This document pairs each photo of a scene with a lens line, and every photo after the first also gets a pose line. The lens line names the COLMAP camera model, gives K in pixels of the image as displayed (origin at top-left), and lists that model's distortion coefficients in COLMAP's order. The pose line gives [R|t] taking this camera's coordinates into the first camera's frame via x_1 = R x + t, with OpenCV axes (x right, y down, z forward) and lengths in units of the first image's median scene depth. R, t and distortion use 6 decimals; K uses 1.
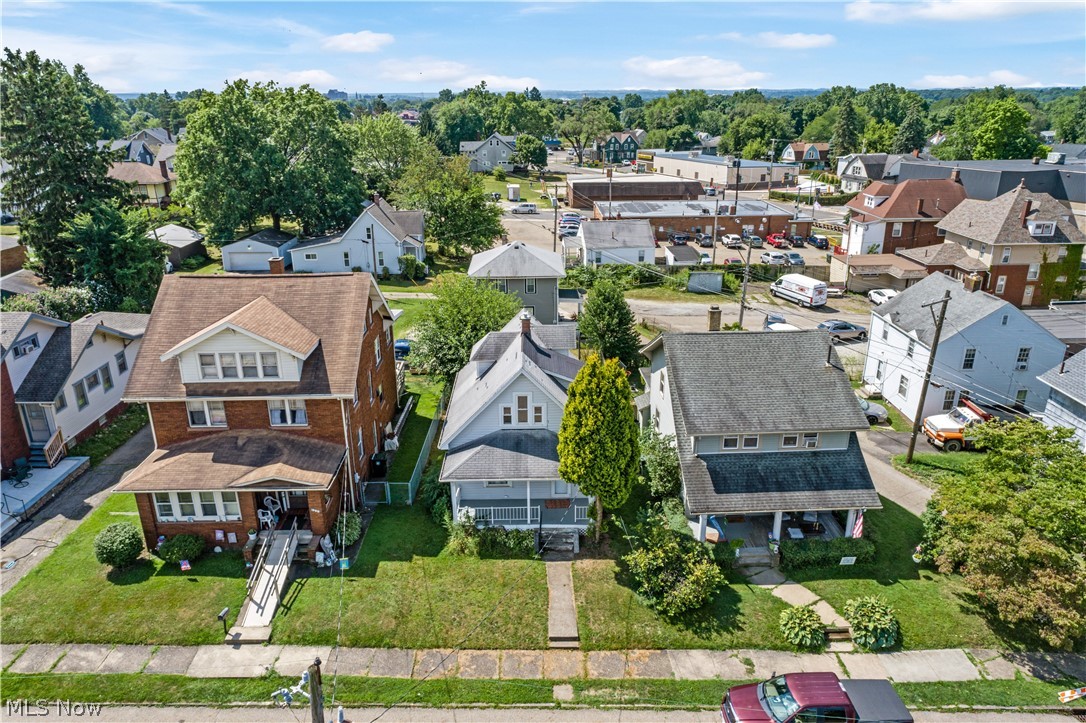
lens RADIAL K [[734.4, 0, 543.0], [0, 734.4, 361.5], [0, 0, 1]] dist [0.000561, 0.001150]
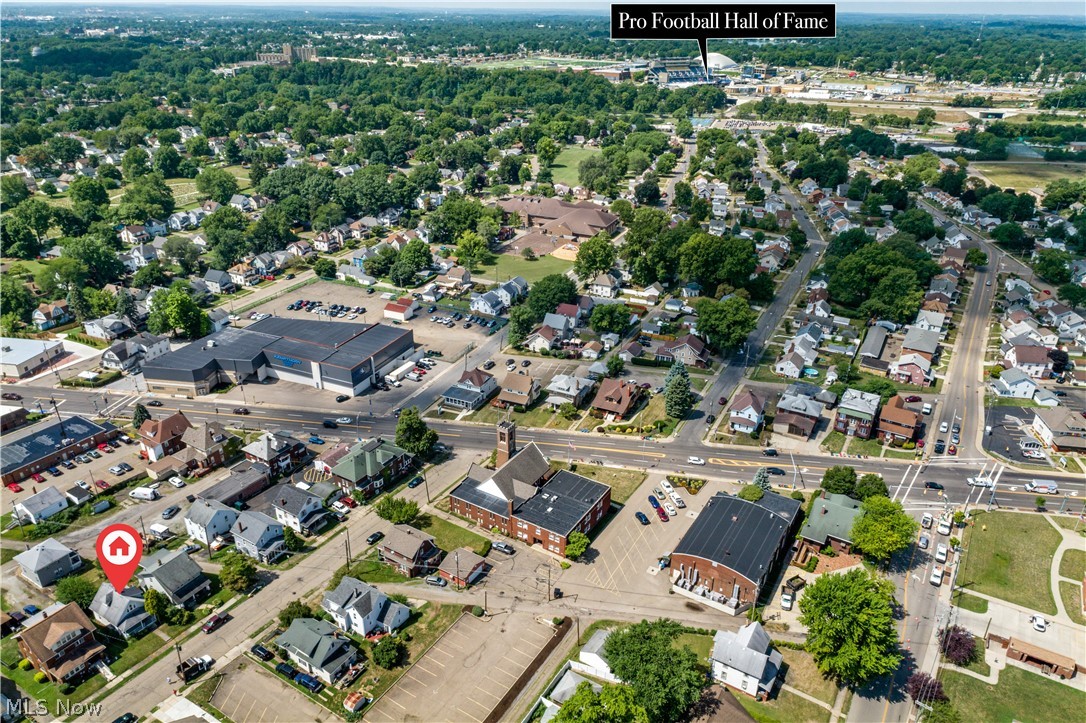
lens RADIAL K [[734.4, 0, 543.0], [0, 734.4, 361.5], [0, 0, 1]] dist [0.000561, 0.001150]
pose [[0.541657, -0.348031, 0.765168, -1.624033], [0.272960, 0.933759, 0.231487, -1.736352], [-0.795048, 0.083473, 0.600776, -3.932709]]
